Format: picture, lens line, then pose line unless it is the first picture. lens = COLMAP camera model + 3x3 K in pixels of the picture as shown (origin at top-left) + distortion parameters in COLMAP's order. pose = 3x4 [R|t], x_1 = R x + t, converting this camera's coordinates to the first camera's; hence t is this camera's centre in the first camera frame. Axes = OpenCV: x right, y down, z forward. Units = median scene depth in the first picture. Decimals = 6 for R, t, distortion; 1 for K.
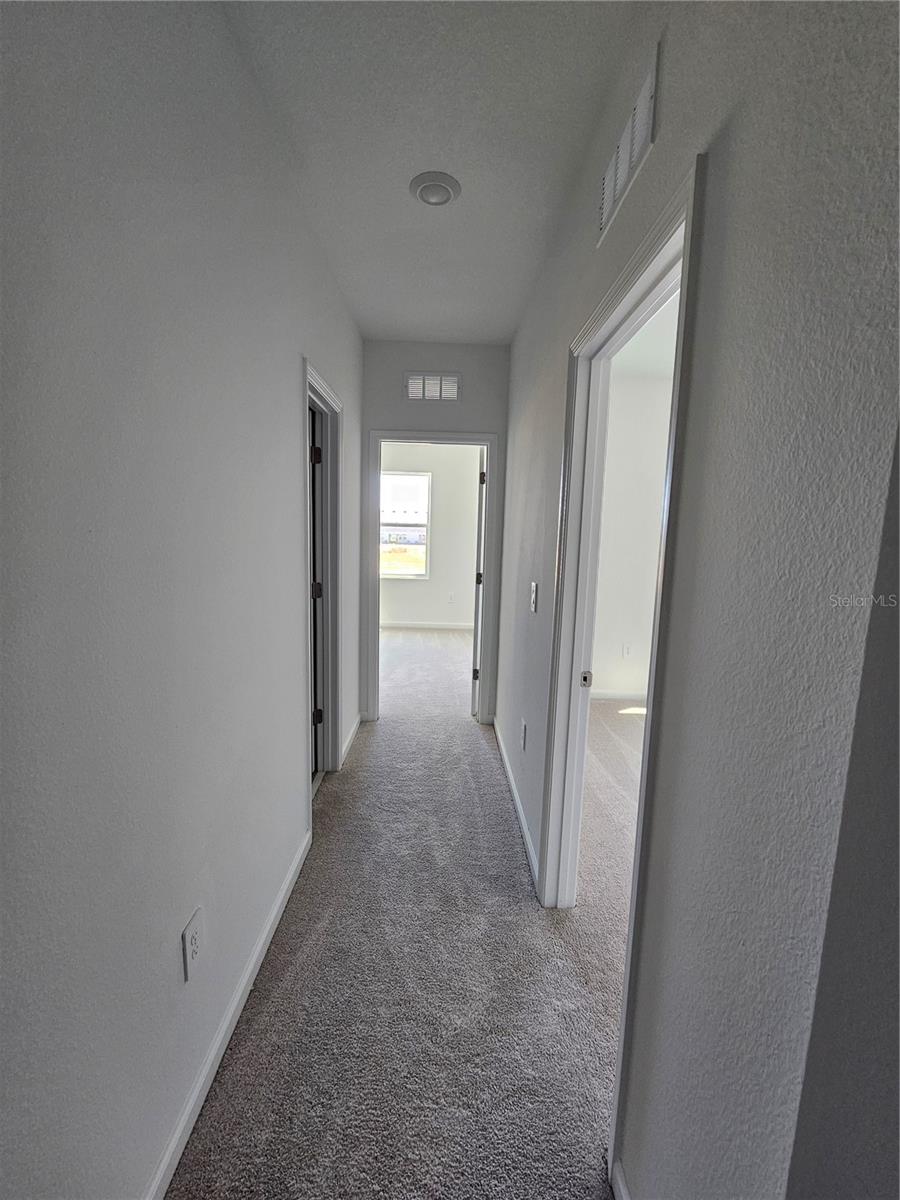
lens RADIAL K [[486.7, 0, 450.0], [0, 486.7, 600.0], [0, 0, 1]] dist [-0.001210, -0.000093]
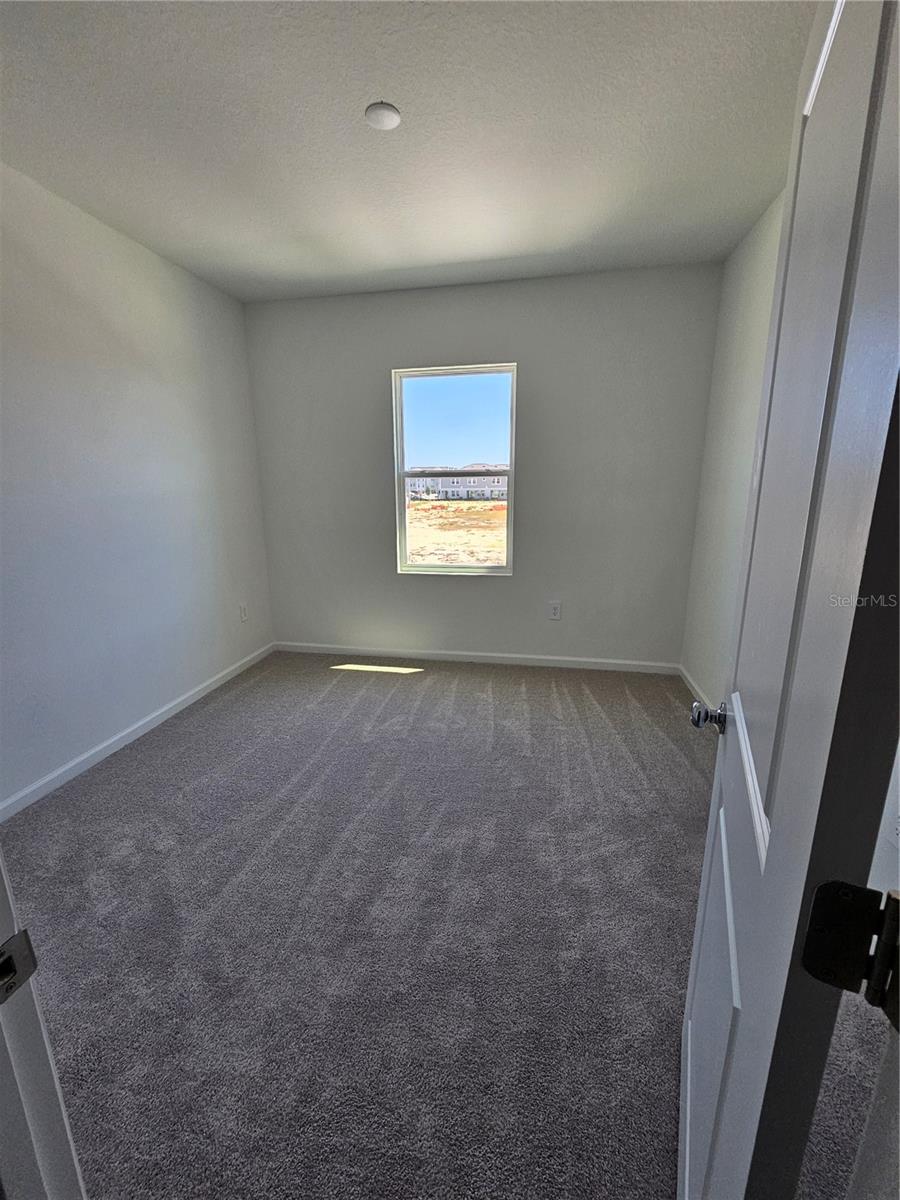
lens RADIAL K [[486.7, 0, 450.0], [0, 486.7, 600.0], [0, 0, 1]] dist [-0.001210, -0.000093]
pose [[0.977511, 0.014170, -0.210406, 0.002138], [0.004328, 0.996182, 0.087197, -0.070808], [0.210838, -0.086146, 0.973718, 0.523787]]
